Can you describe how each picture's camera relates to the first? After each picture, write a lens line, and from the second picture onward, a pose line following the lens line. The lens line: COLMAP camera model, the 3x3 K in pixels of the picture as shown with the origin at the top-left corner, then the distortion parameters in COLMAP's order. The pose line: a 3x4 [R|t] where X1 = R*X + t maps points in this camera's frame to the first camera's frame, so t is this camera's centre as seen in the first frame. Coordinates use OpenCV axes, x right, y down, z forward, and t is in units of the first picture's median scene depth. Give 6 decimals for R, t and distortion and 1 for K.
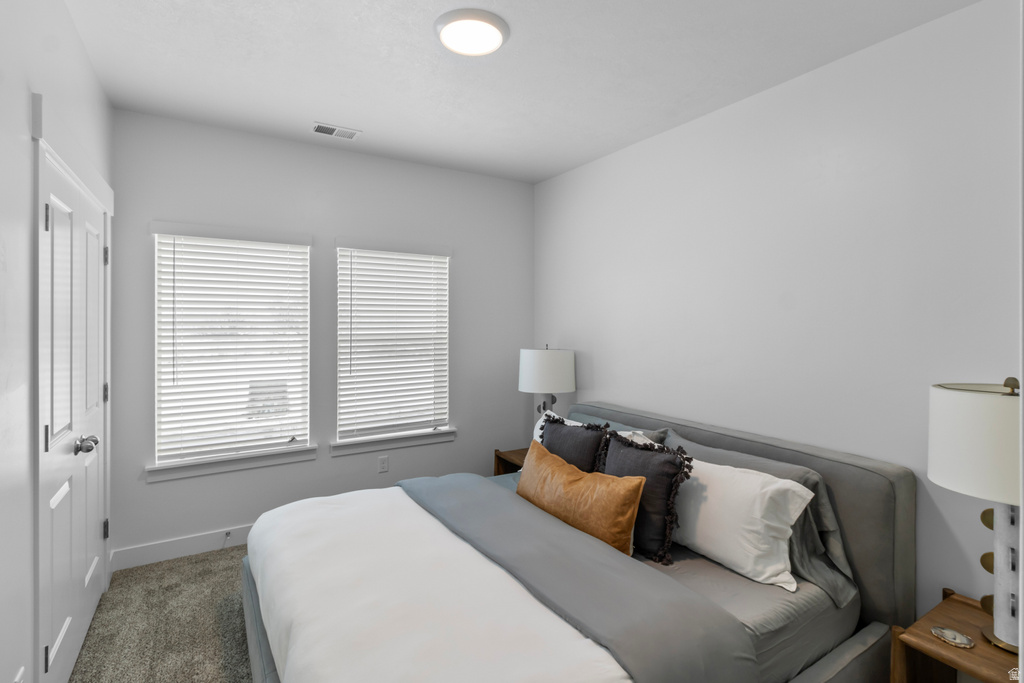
lens RADIAL K [[504.5, 0, 513.0], [0, 504.5, 307.1], [0, 0, 1]] dist [0.004870, -0.001567]
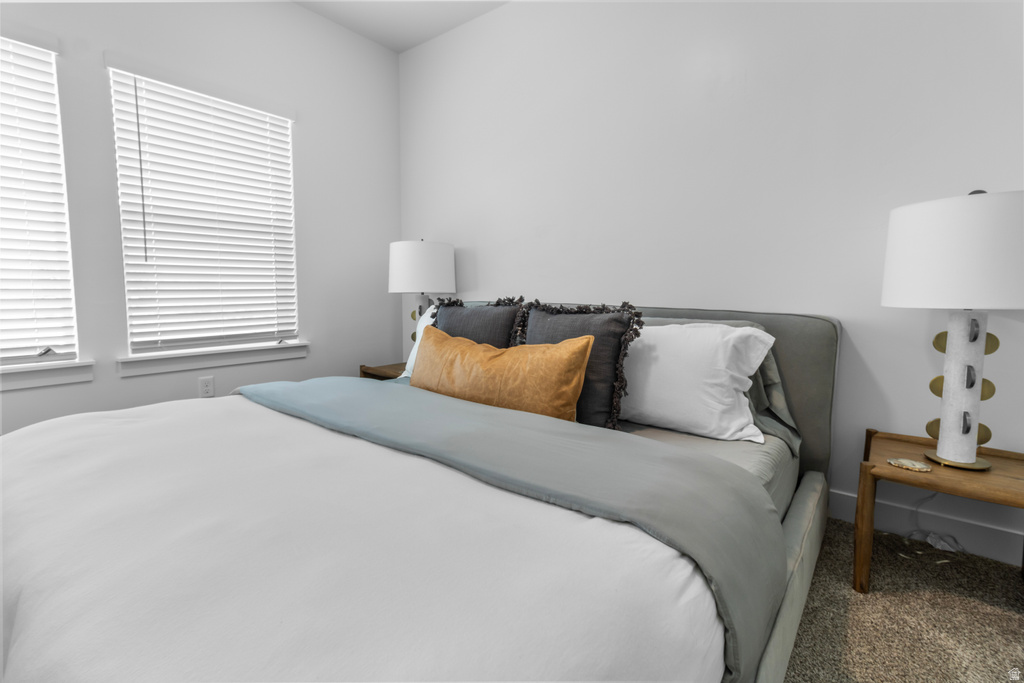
lens RADIAL K [[477.2, 0, 510.0], [0, 477.2, 323.6], [0, 0, 1]] dist [0.002107, 0.000290]
pose [[0.944899, -0.023196, 0.326540, -0.103775], [-0.009581, 0.995100, 0.098412, 0.241653], [-0.327223, -0.096118, 0.940046, 0.335051]]
